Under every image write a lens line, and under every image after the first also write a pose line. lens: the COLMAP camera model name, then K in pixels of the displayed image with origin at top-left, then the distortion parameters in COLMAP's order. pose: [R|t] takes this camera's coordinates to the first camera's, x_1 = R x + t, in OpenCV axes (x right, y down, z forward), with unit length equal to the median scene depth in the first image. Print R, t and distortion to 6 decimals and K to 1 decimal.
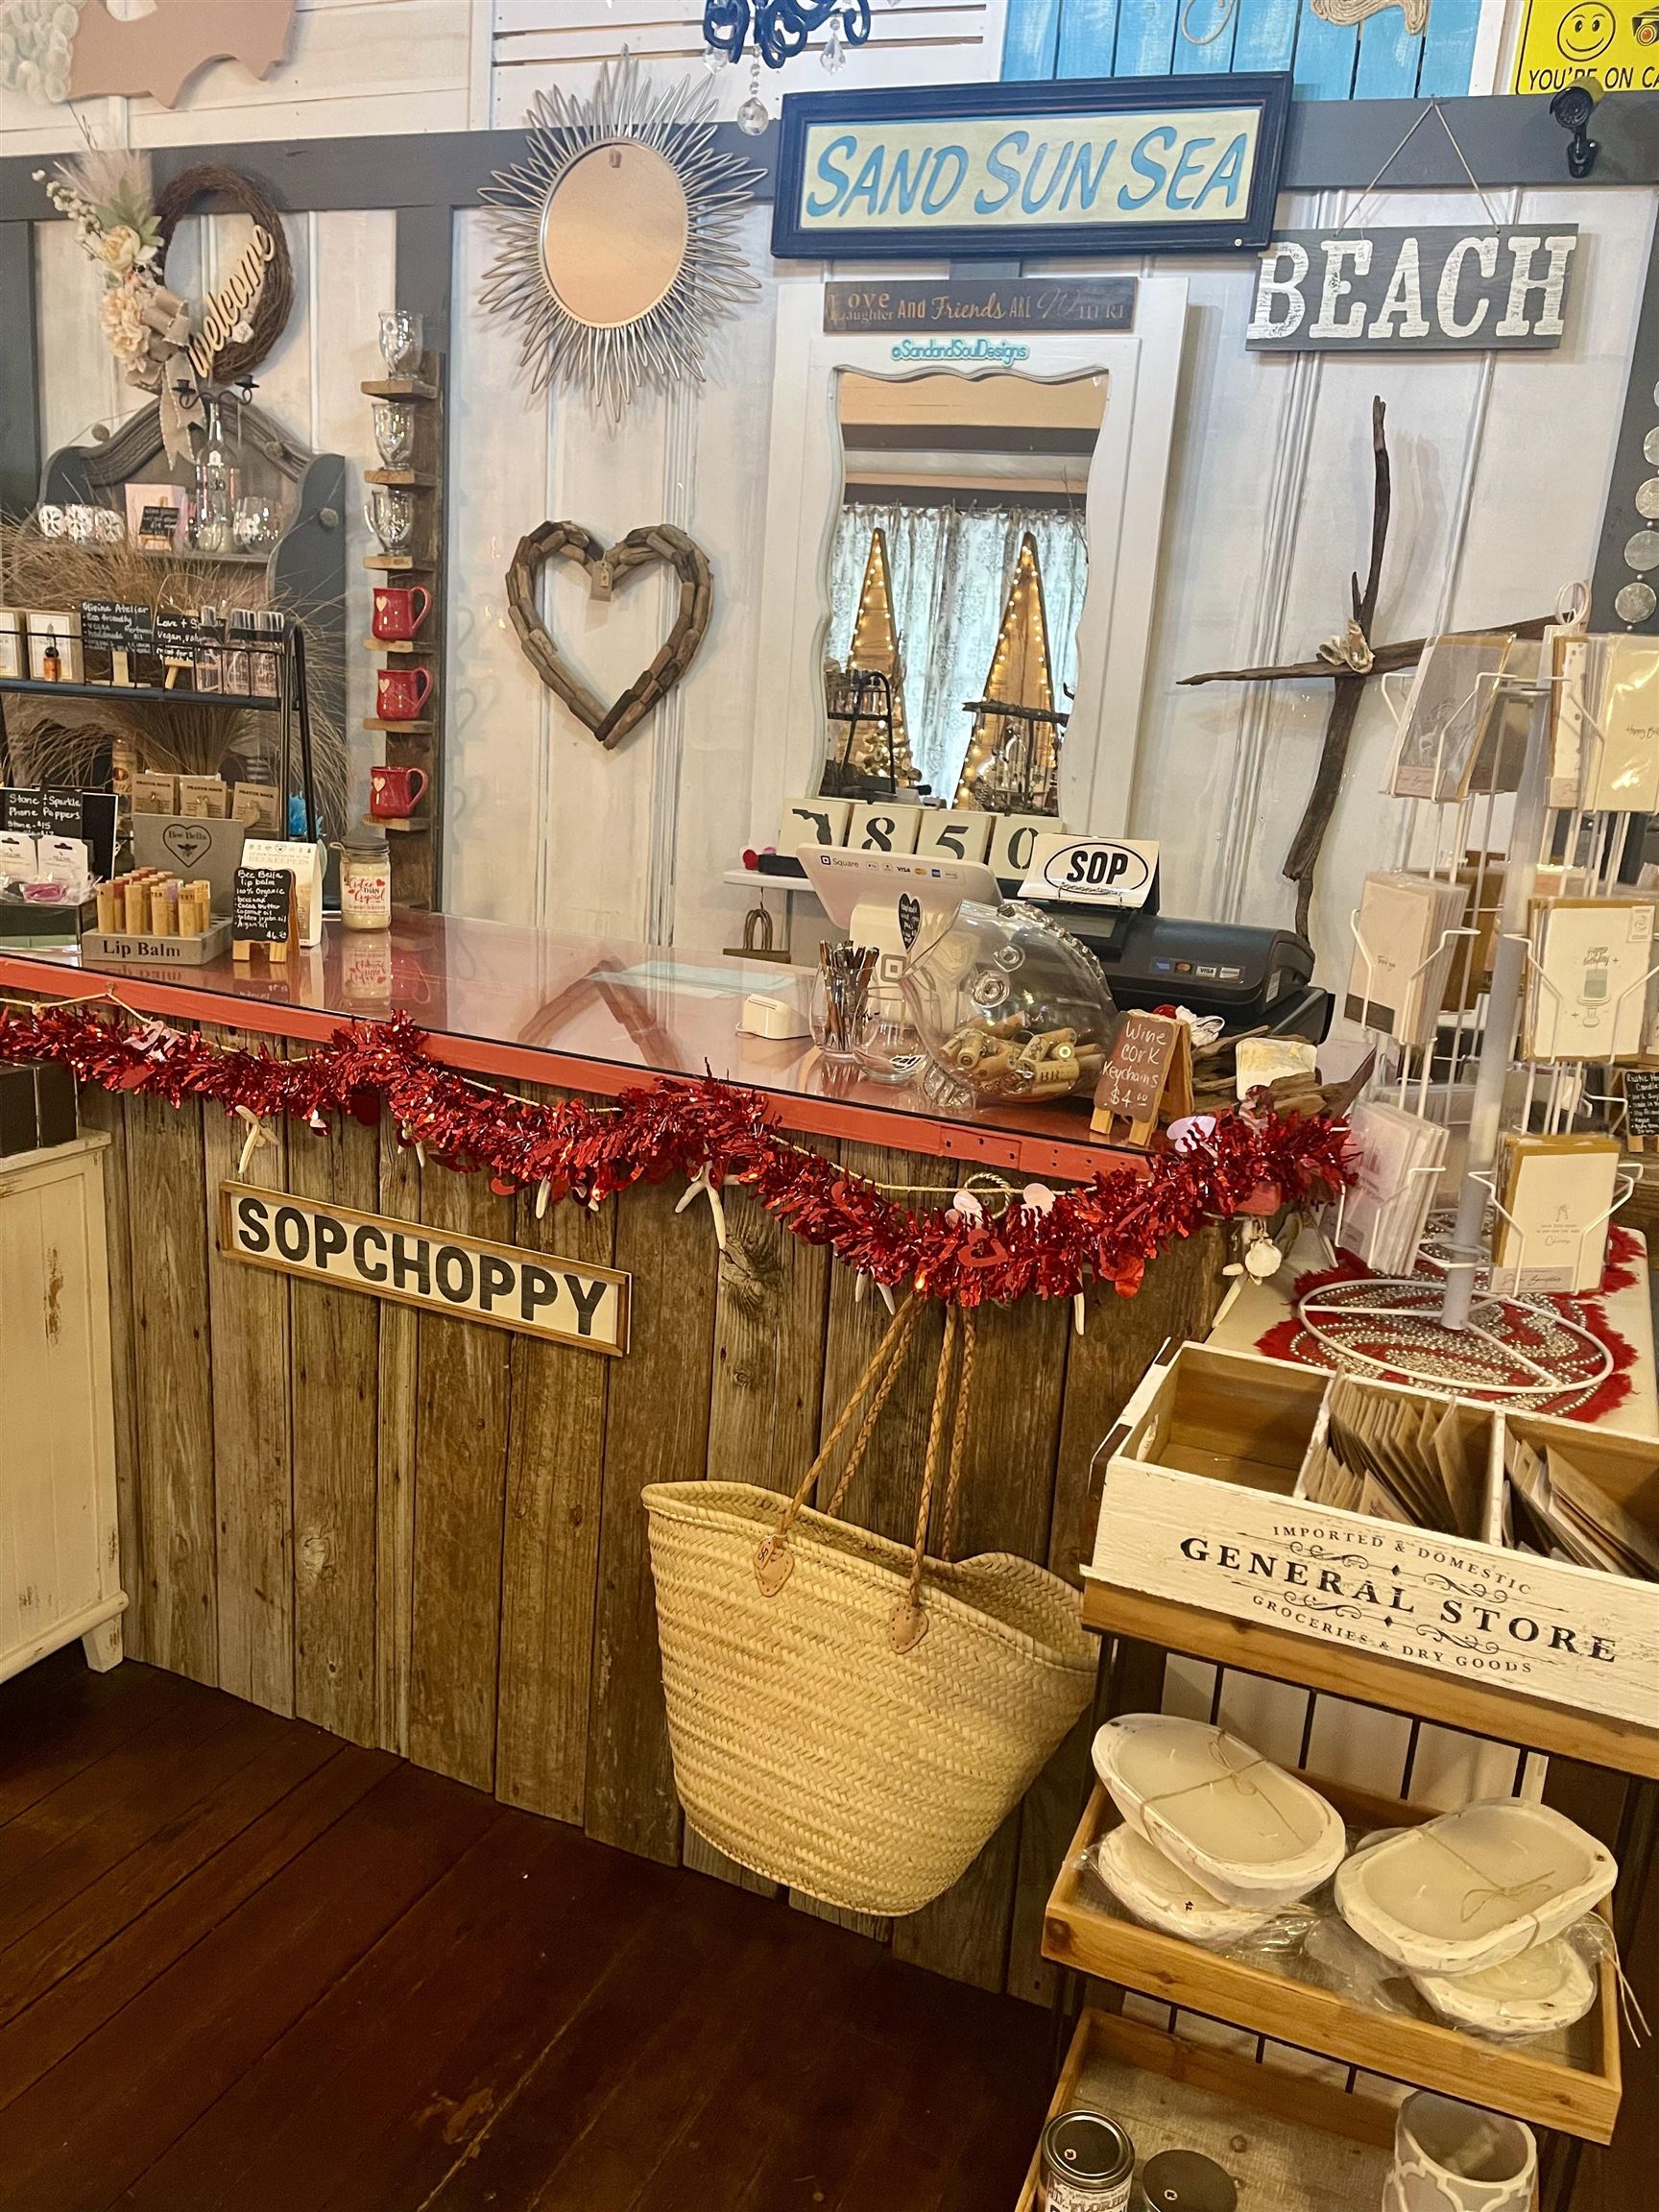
lens RADIAL K [[1706.8, 0, 826.4], [0, 1706.8, 1152.9], [0, 0, 1]] dist [0.075626, -0.109416]
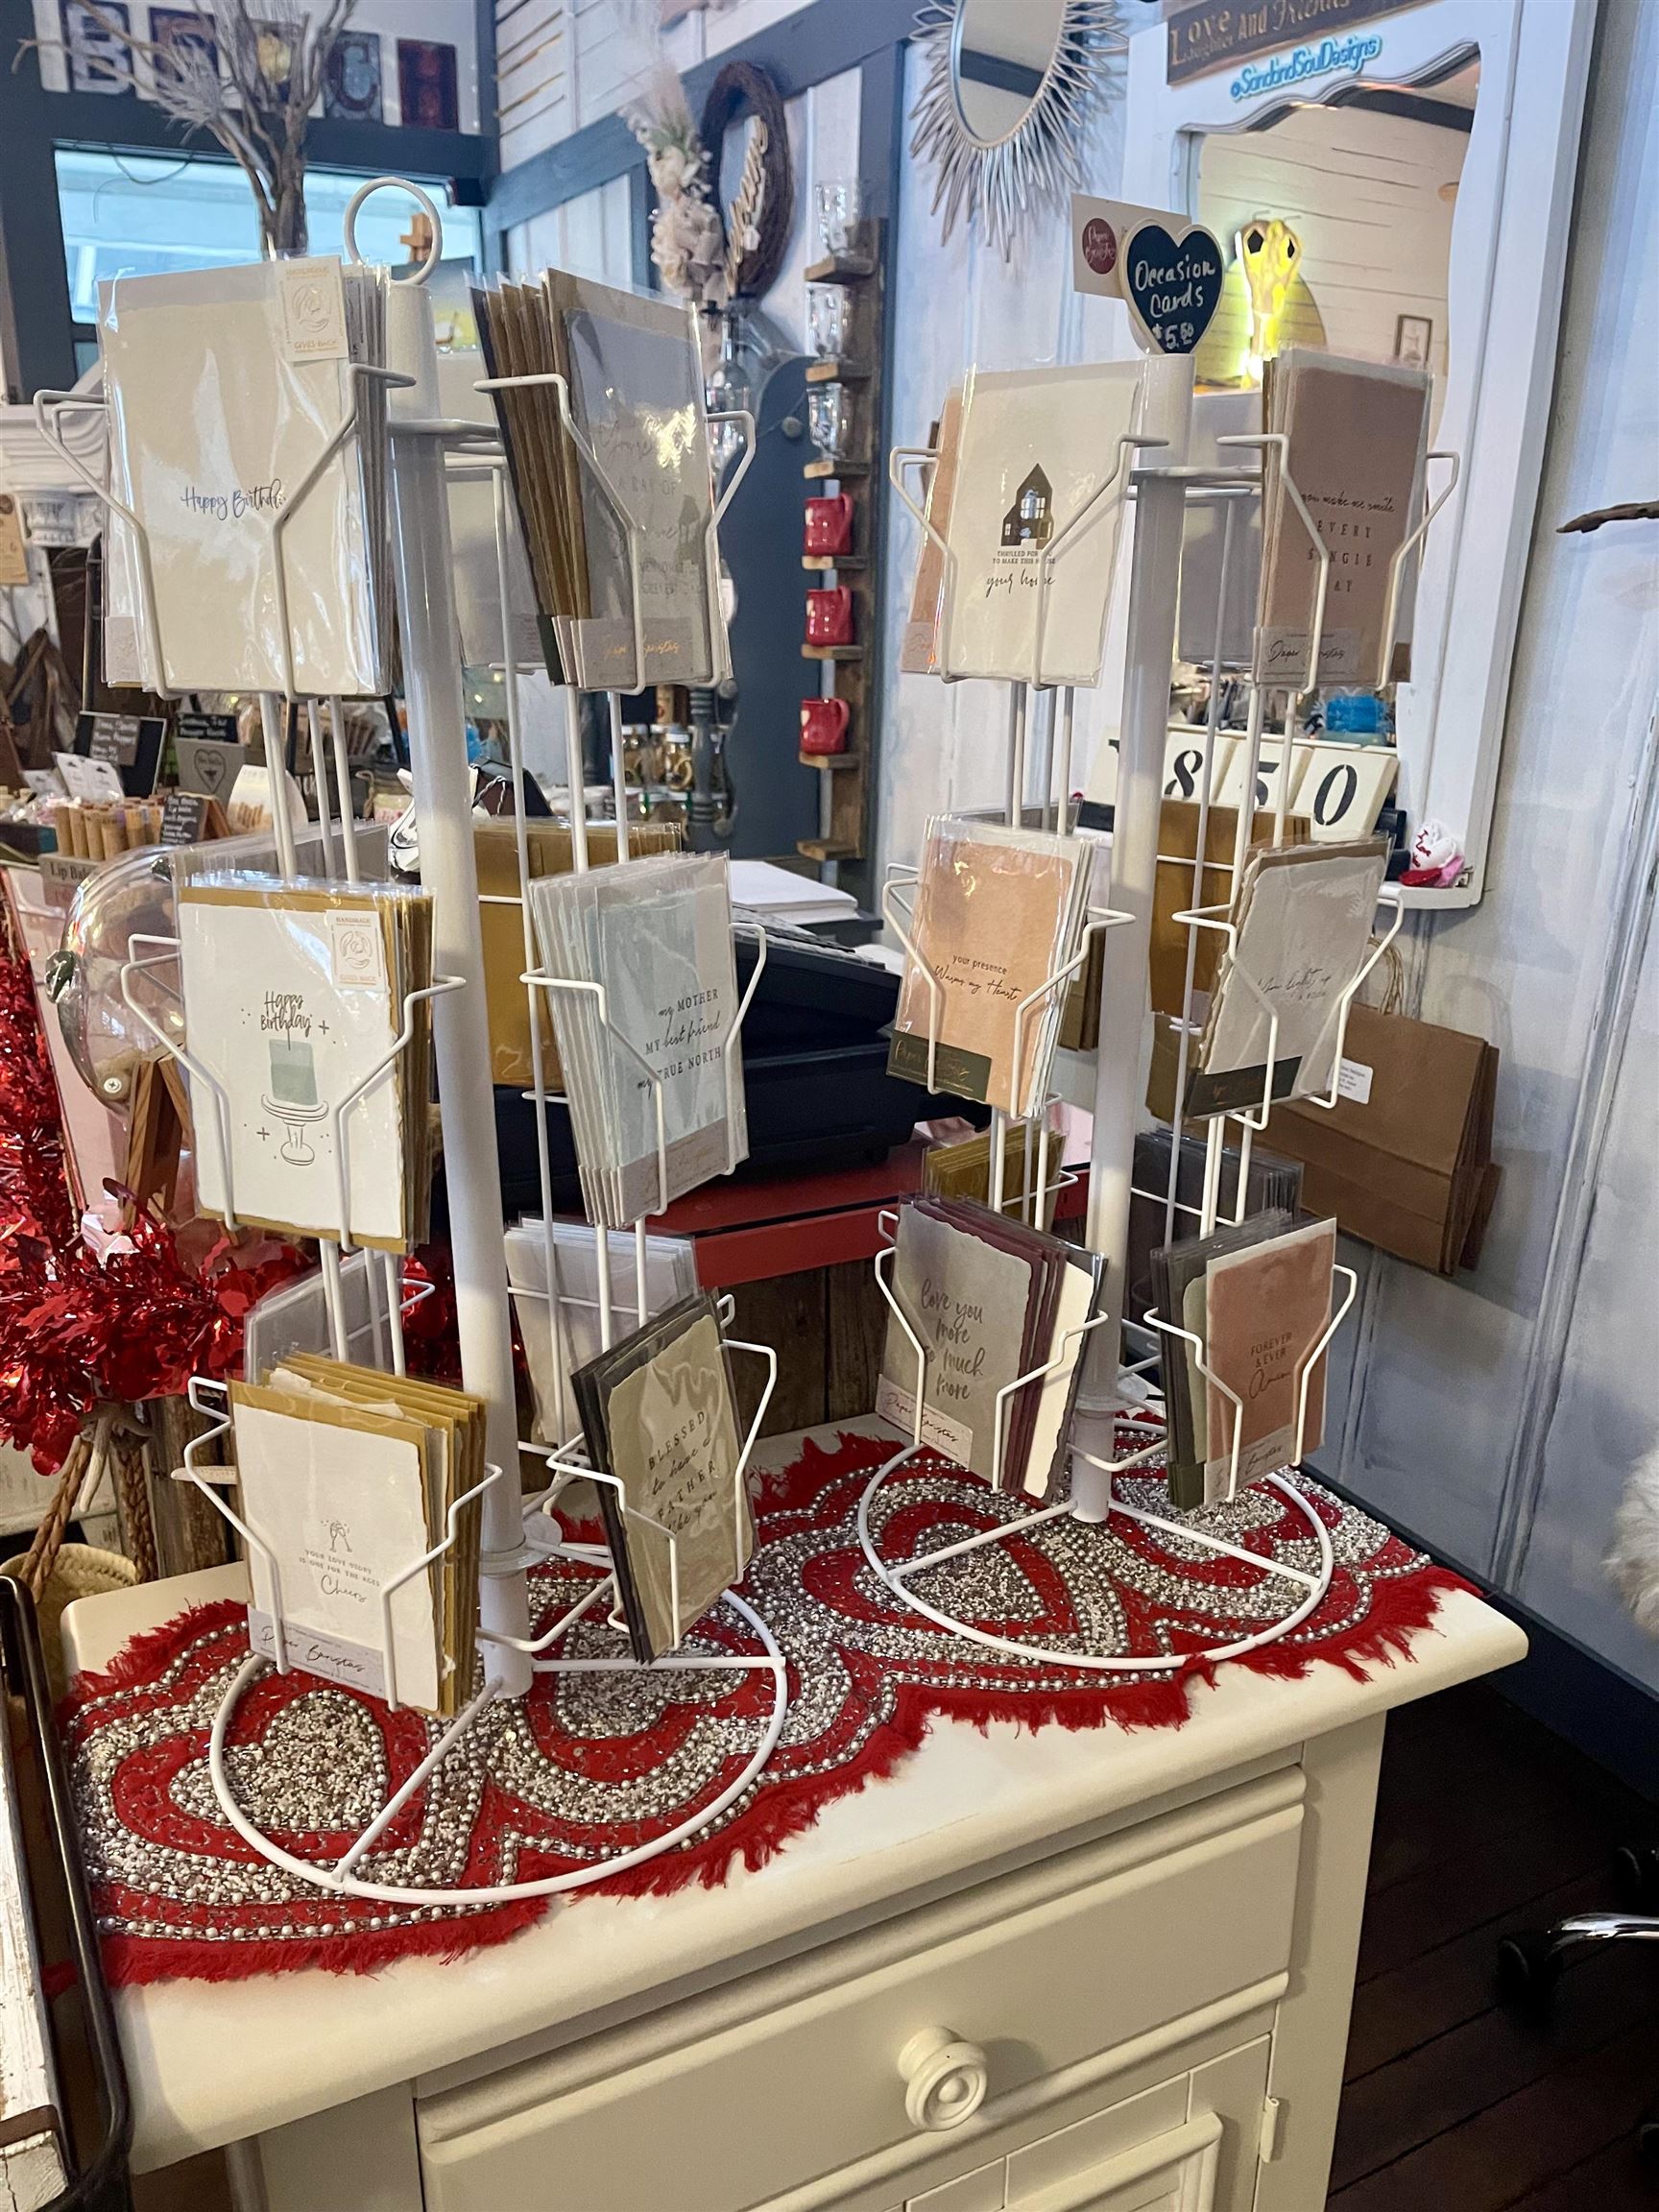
lens RADIAL K [[1697.2, 0, 895.2], [0, 1697.2, 1132.0], [0, 0, 1]] dist [0.079033, -0.094228]
pose [[0.774770, 0.138957, -0.616784, 0.435639], [-0.128595, 0.989791, 0.061459, -0.066674], [0.619027, 0.031699, 0.784730, 0.375273]]
